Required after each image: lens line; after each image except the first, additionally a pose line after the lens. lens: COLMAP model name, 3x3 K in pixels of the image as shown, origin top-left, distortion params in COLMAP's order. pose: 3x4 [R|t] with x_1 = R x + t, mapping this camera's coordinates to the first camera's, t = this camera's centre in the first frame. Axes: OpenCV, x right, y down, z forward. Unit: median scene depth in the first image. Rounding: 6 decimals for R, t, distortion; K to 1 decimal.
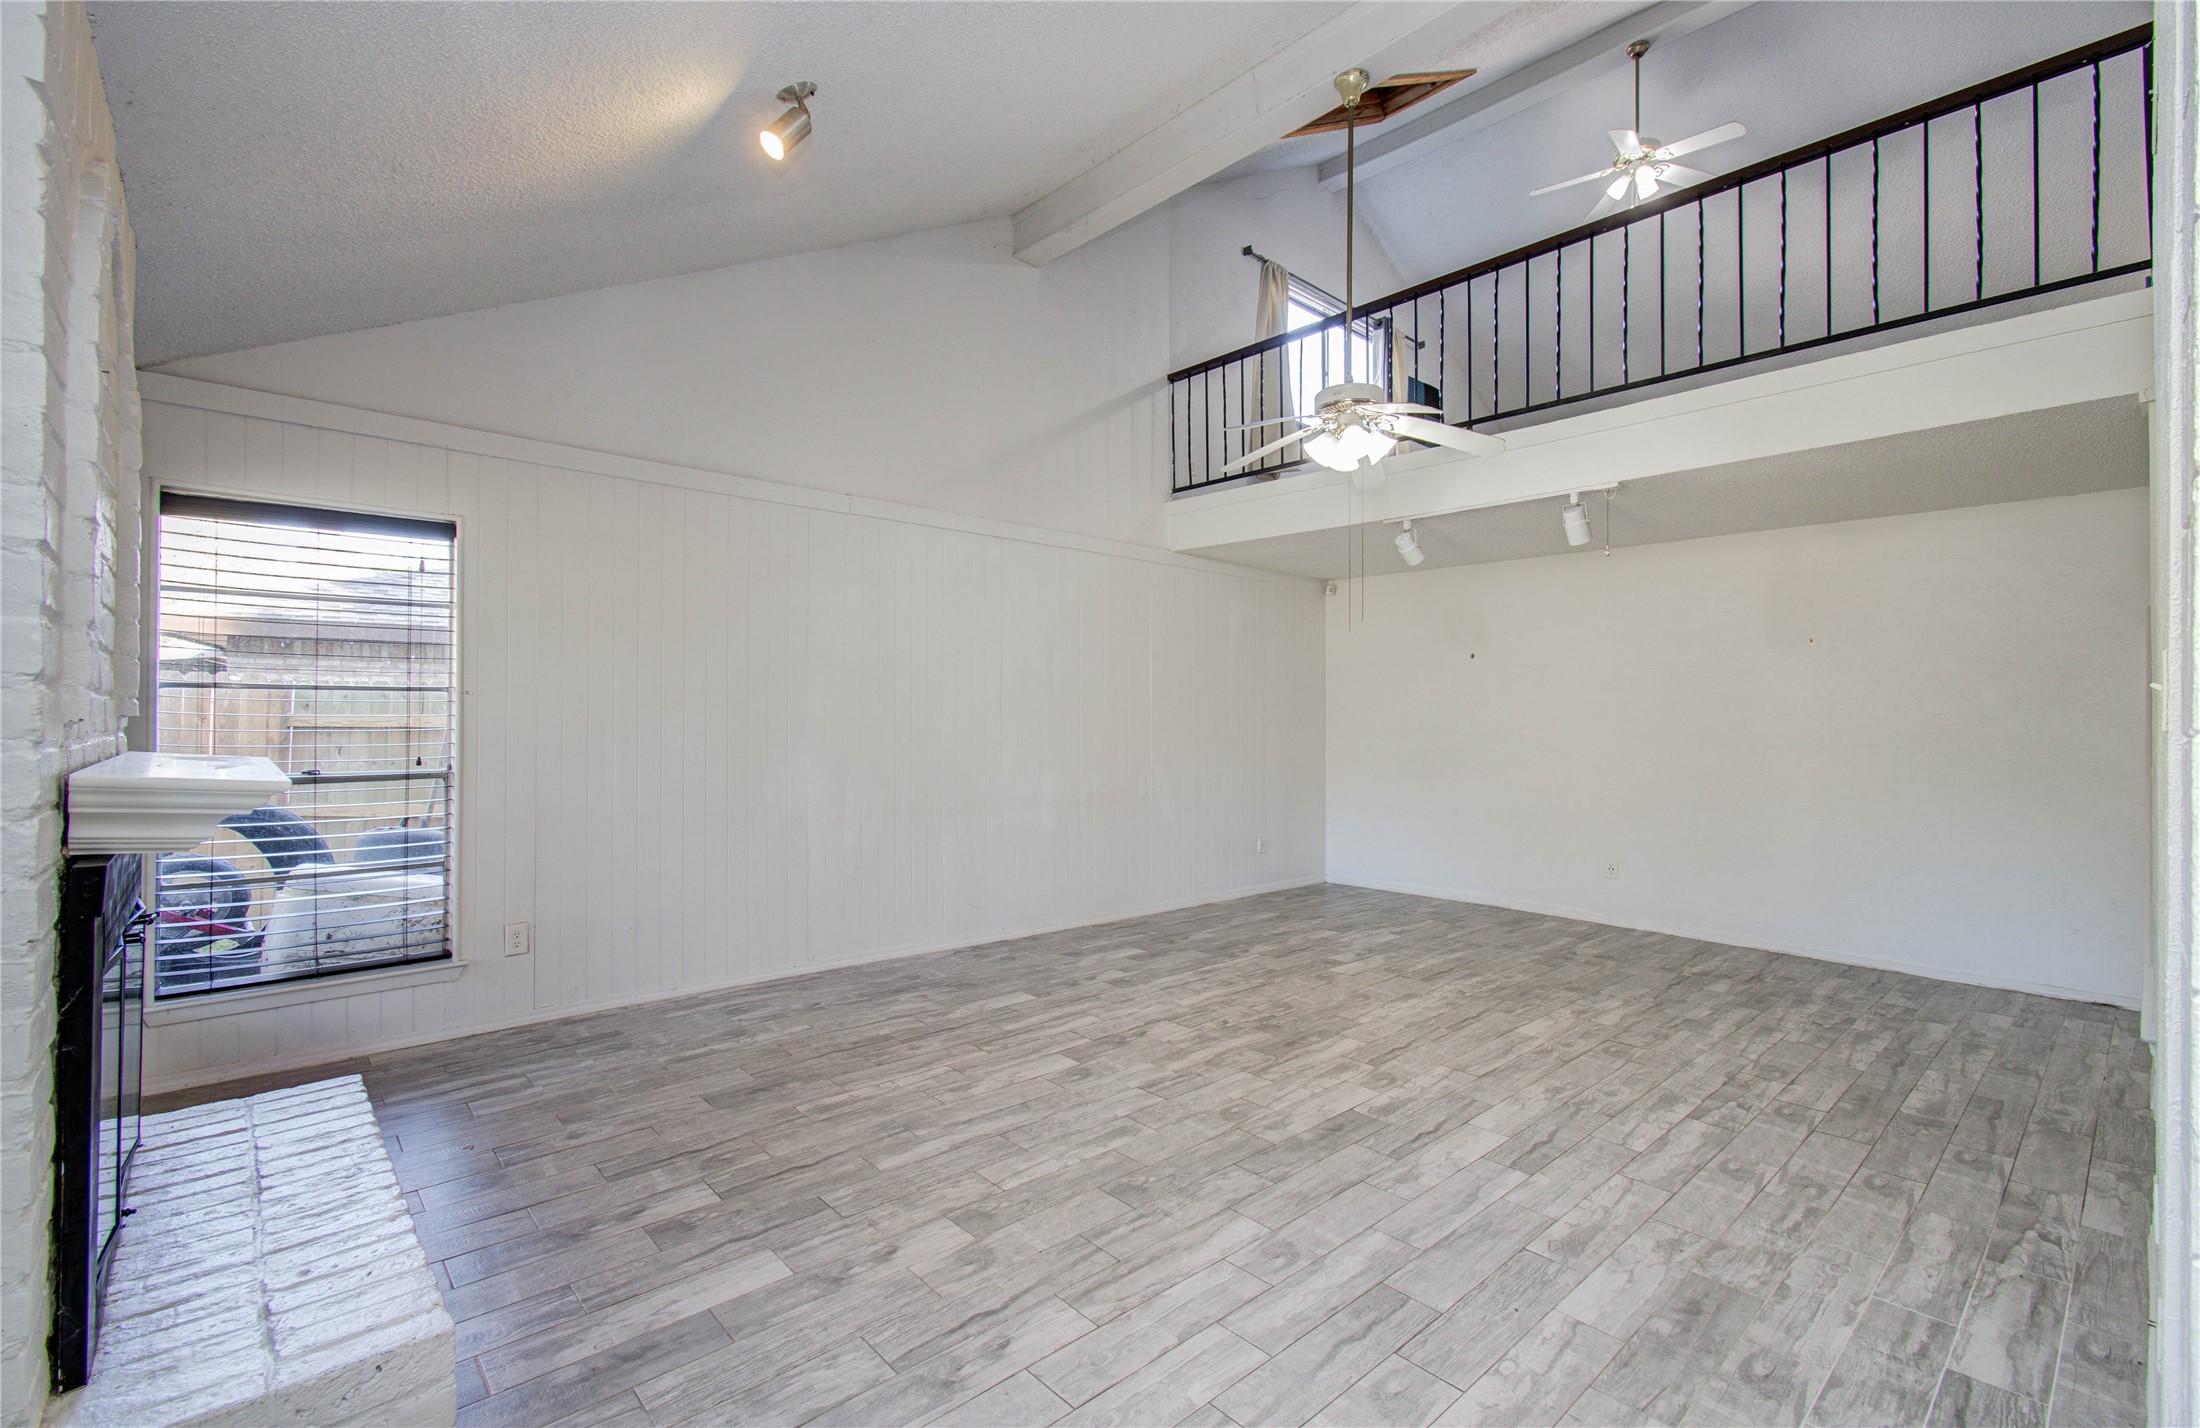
lens RADIAL K [[953.7, 0, 1152.1], [0, 953.7, 716.8], [0, 0, 1]] dist [-0.003780, 0.000105]
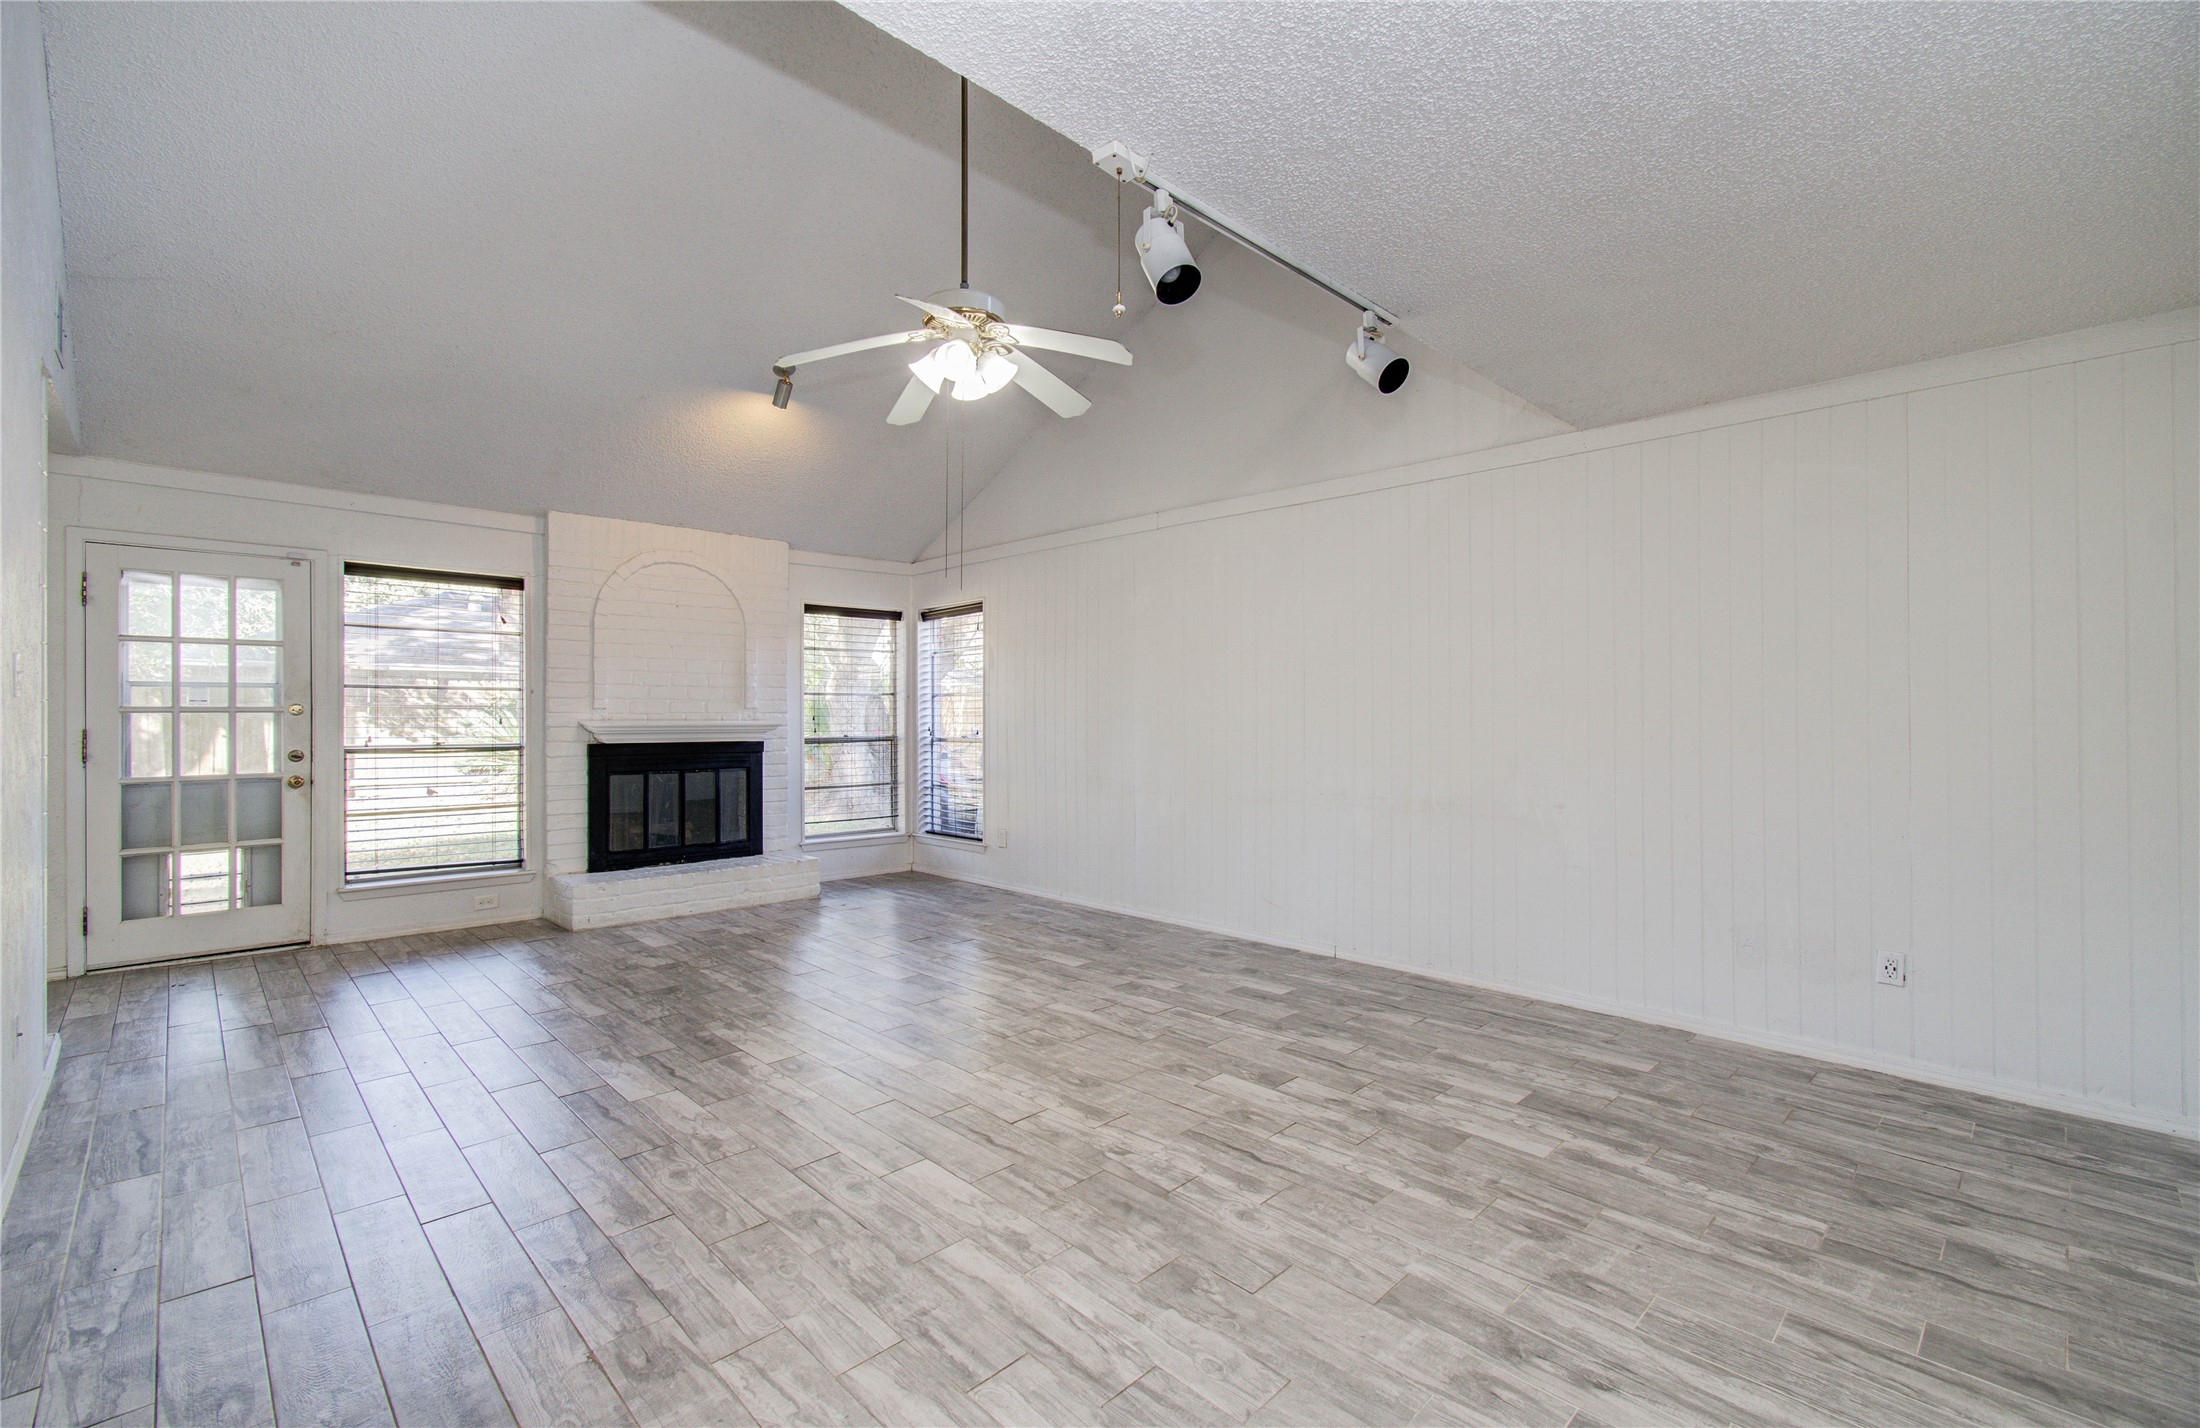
lens RADIAL K [[953.7, 0, 1057.4], [0, 953.7, 711.1], [0, 0, 1]] dist [-0.003780, 0.000105]
pose [[-0.011180, -0.010202, -0.999885, 1.110142], [0.002839, 0.999944, -0.010234, 0.026233], [0.999933, -0.002953, -0.011150, 1.166795]]
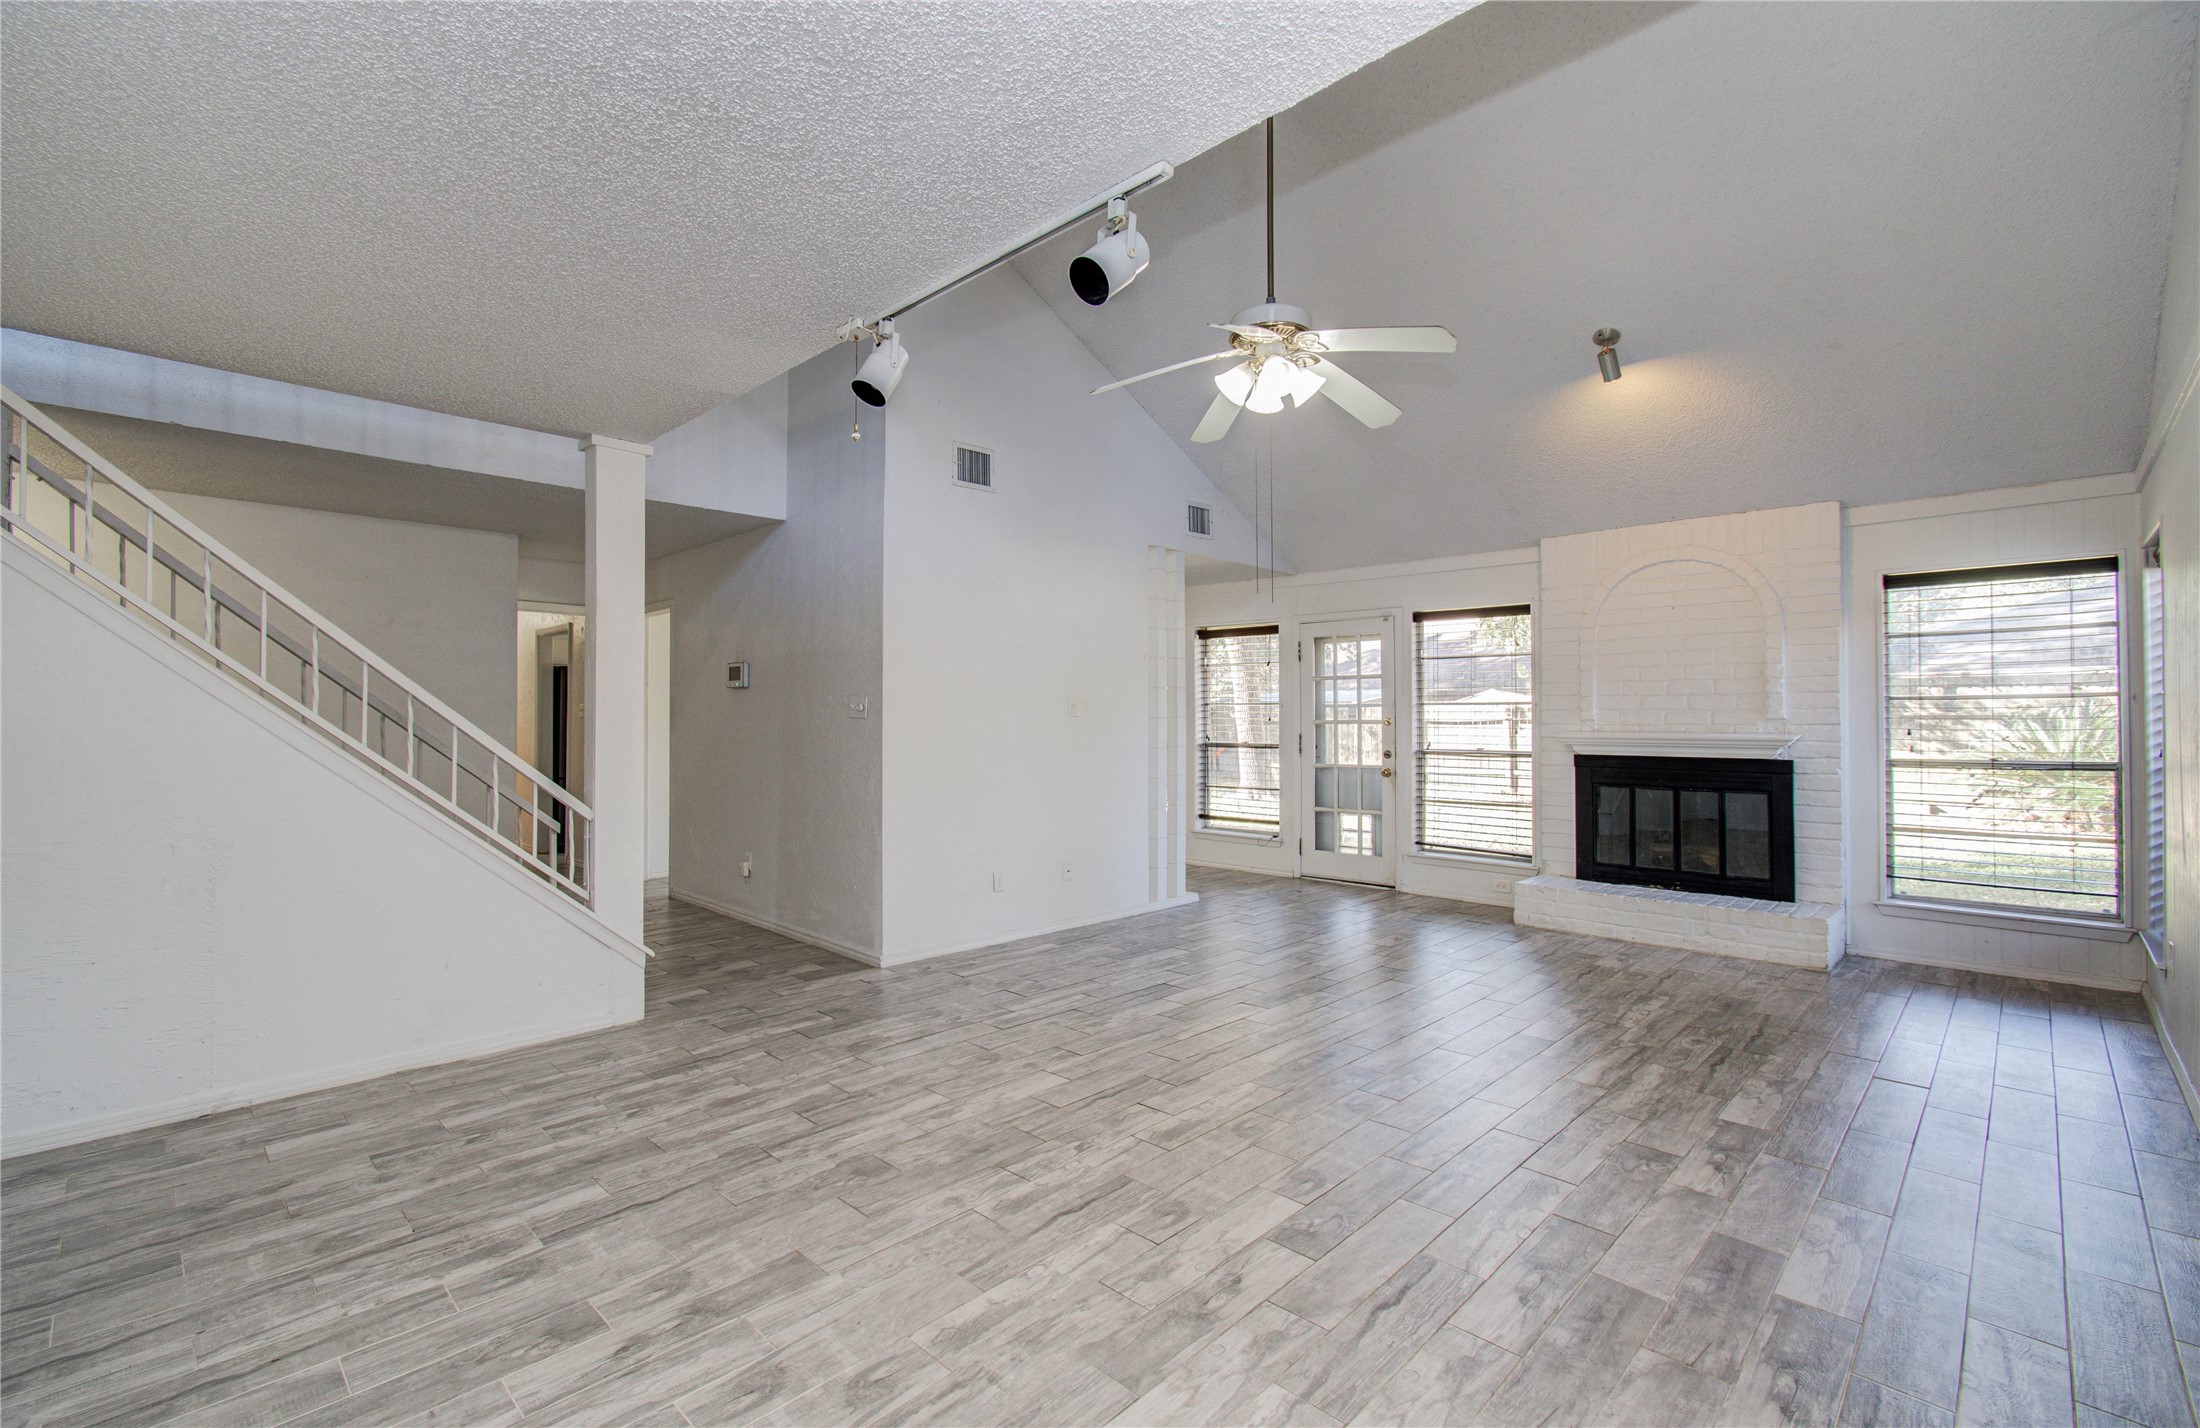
lens RADIAL K [[953.7, 0, 1134.5], [0, 953.7, 704.2], [0, 0, 1]] dist [-0.003780, 0.000105]
pose [[-0.998894, -0.009830, -0.045980, 0.388039], [-0.008766, 0.999691, -0.023274, 0.021391], [0.046194, -0.022845, -0.998671, 1.956188]]
